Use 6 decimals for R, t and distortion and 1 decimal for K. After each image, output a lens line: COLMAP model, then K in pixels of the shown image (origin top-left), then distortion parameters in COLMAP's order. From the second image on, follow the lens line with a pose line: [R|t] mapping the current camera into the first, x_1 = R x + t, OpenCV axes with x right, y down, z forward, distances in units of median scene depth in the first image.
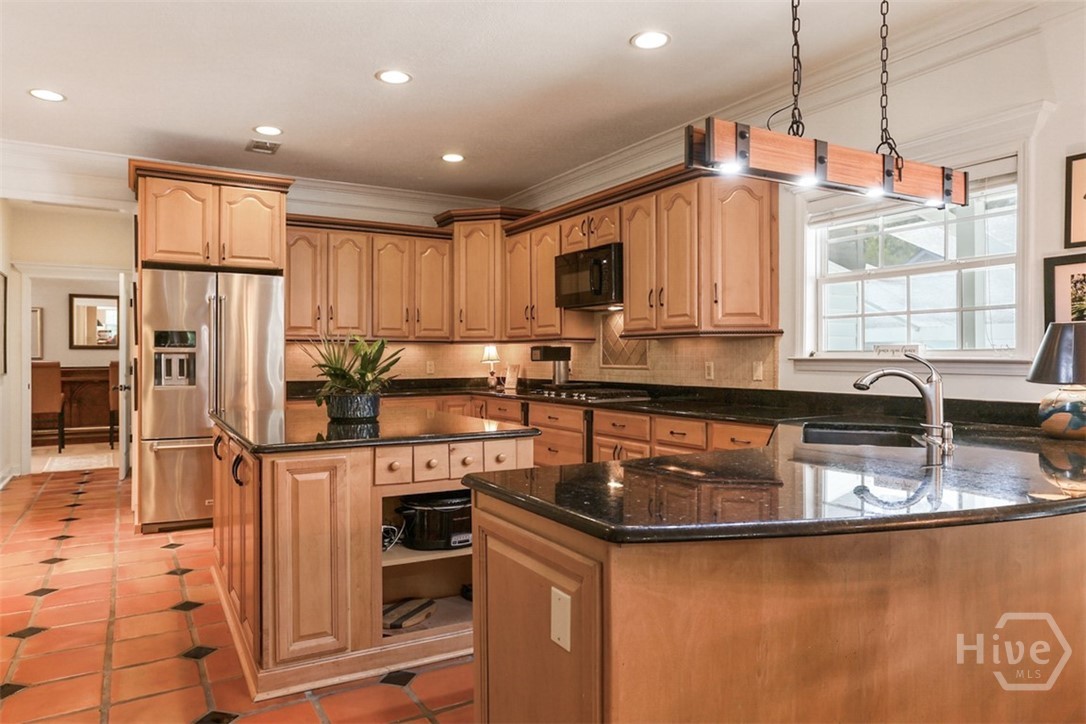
lens RADIAL K [[719.3, 0, 539.6], [0, 719.3, 352.4], [0, 0, 1]] dist [-0.005143, -0.000497]
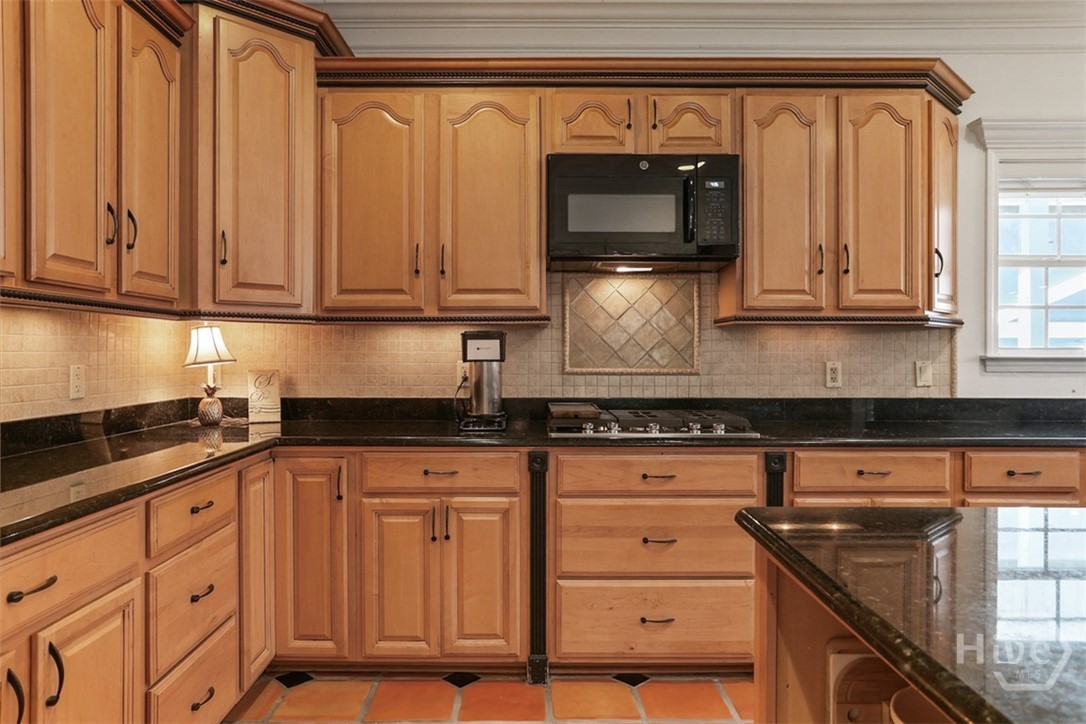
lens RADIAL K [[719.3, 0, 539.6], [0, 719.3, 352.4], [0, 0, 1]] dist [-0.005143, -0.000497]
pose [[0.500542, 0.003694, 0.865704, -0.572346], [-0.008098, 0.999967, 0.000415, 0.007104], [-0.865674, -0.007218, 0.500555, 1.029245]]
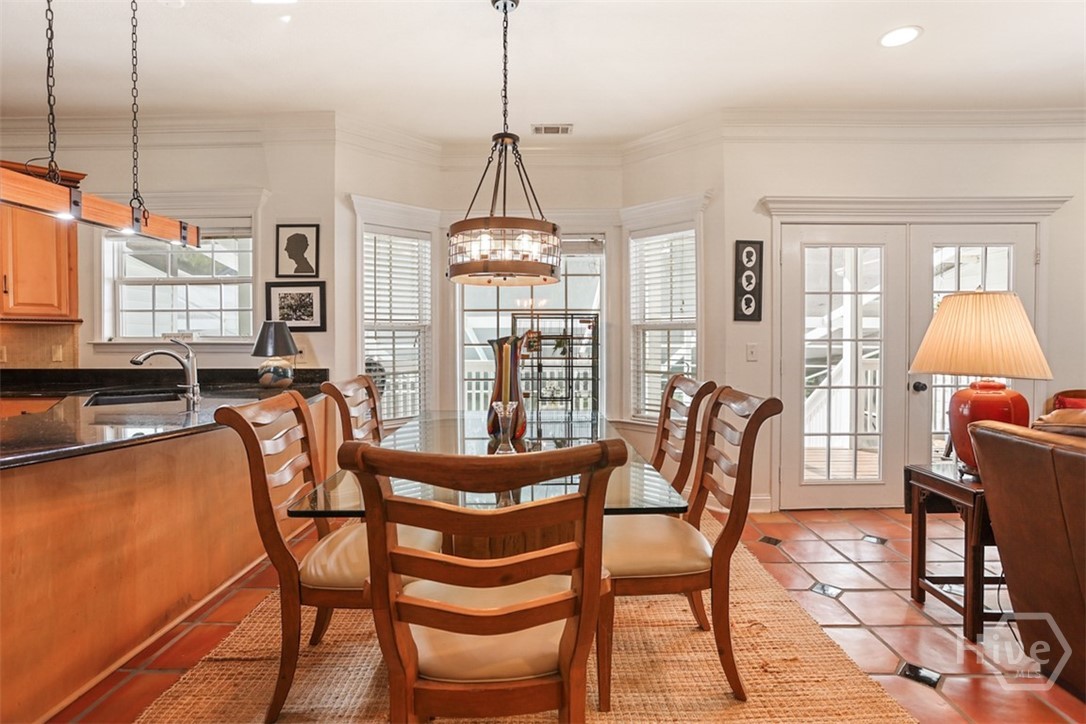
lens RADIAL K [[525.8, 0, 544.5], [0, 525.8, 351.1], [0, 0, 1]] dist [-0.051385, 0.021479]
pose [[0.518841, -0.018610, 0.854668, 0.001958], [-0.003999, 0.999699, 0.024195, -0.001474], [-0.854862, -0.015971, 0.518610, -0.127344]]
